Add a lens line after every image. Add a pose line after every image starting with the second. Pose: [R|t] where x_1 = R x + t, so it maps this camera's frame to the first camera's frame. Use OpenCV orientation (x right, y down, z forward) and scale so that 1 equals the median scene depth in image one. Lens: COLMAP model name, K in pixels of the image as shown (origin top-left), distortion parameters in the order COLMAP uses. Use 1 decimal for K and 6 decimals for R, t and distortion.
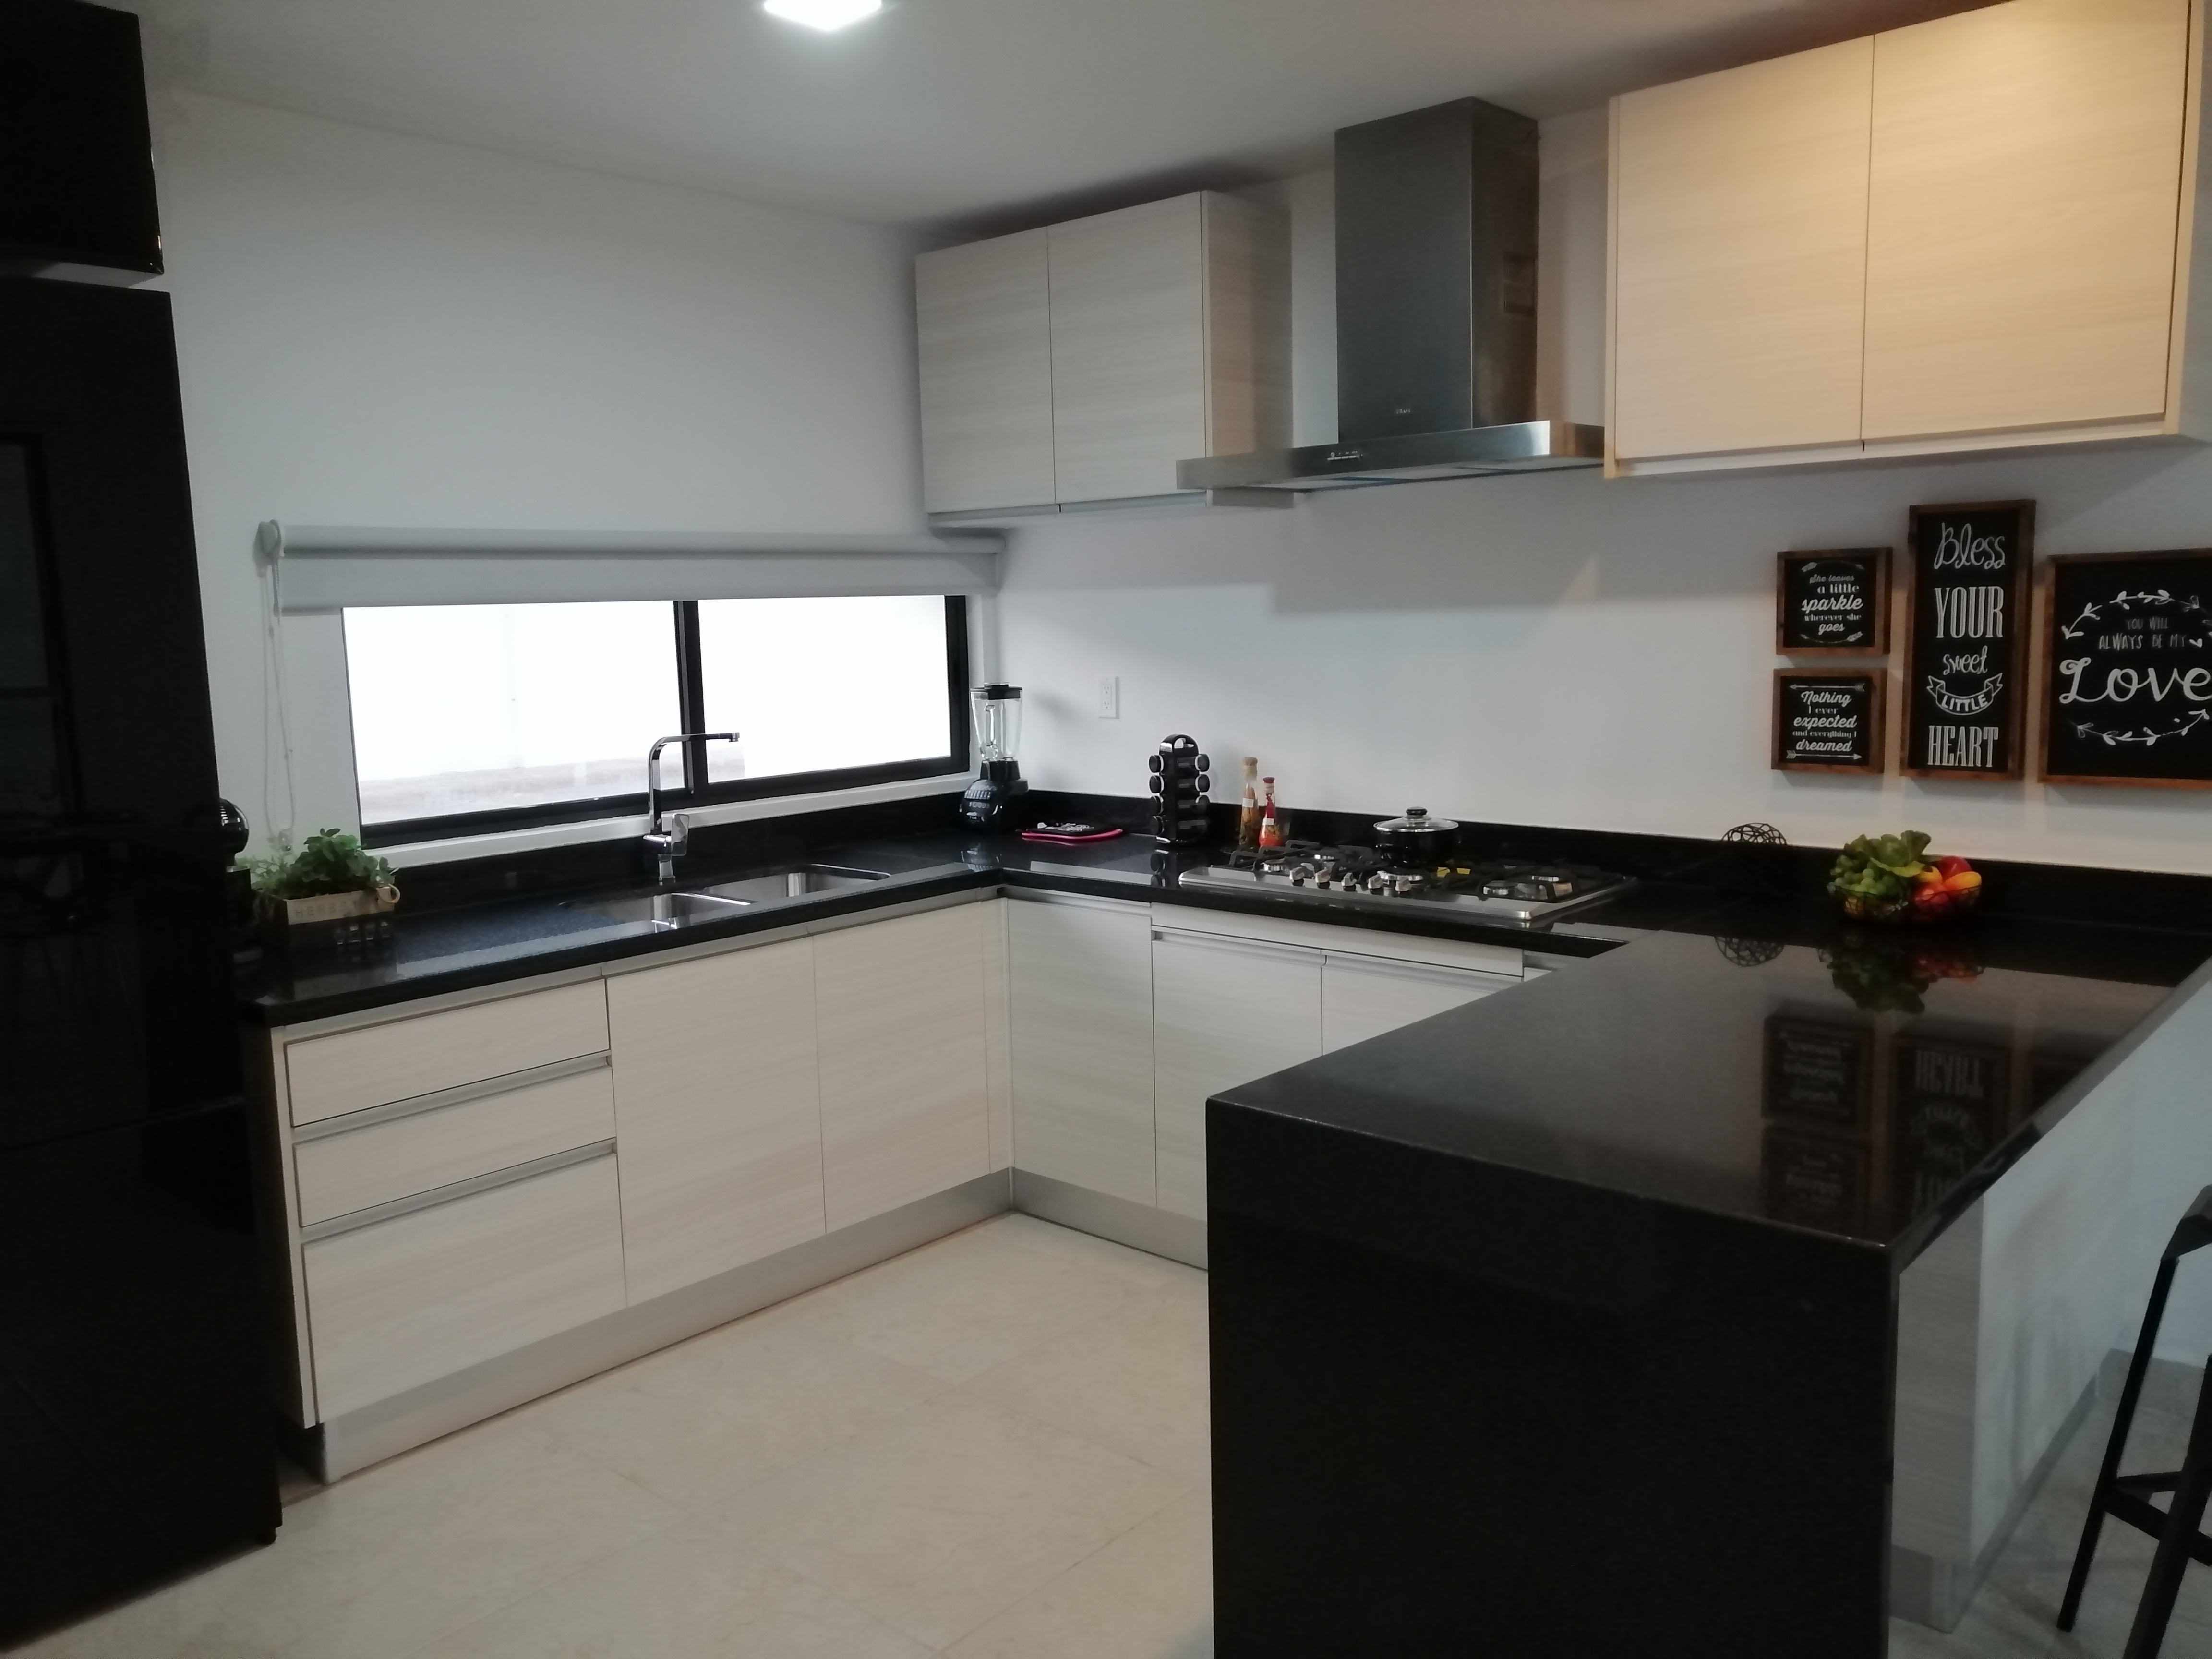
lens RADIAL K [[1703.4, 0, 1121.2], [0, 1703.4, 824.1], [0, 0, 1]] dist [-0.005593, 0.027471]
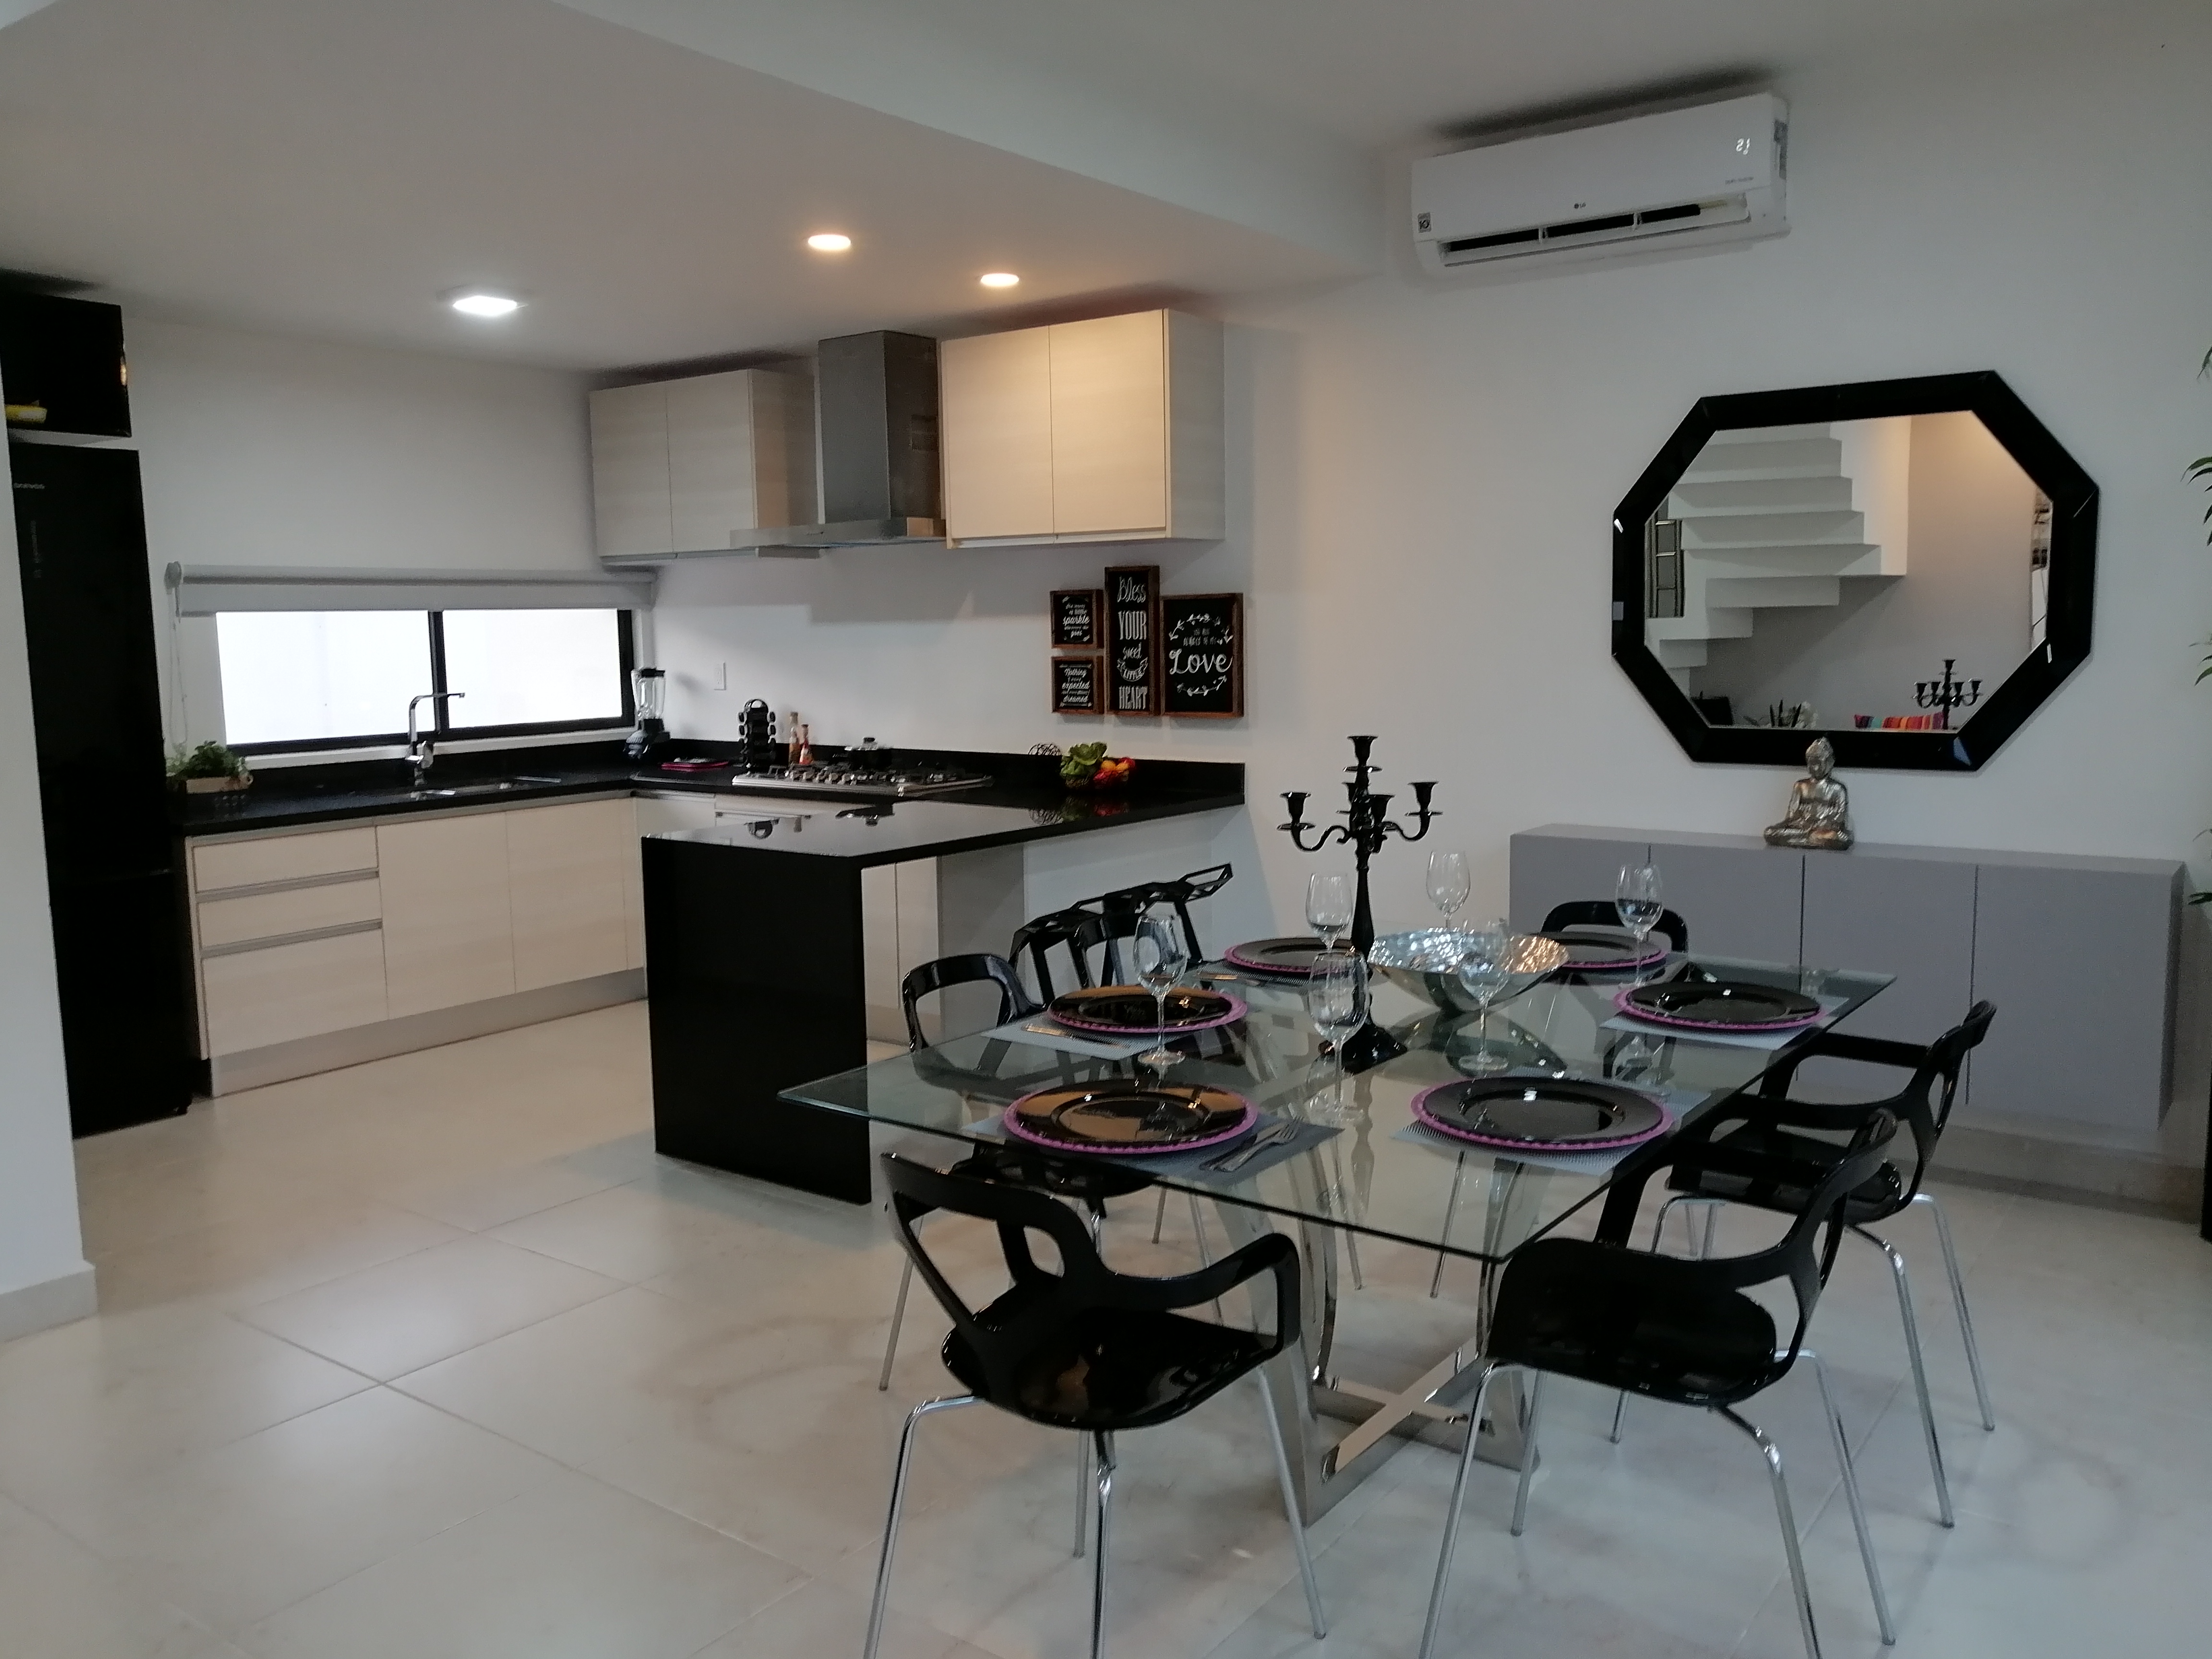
lens RADIAL K [[1703.4, 0, 1094.0], [0, 1703.4, 830.8], [0, 0, 1]] dist [-0.005593, 0.027471]
pose [[0.996835, 0.001323, 0.079486, 0.269807], [-0.000806, 0.999978, -0.006542, 0.097543], [-0.079493, 0.006457, 0.996815, -0.736075]]
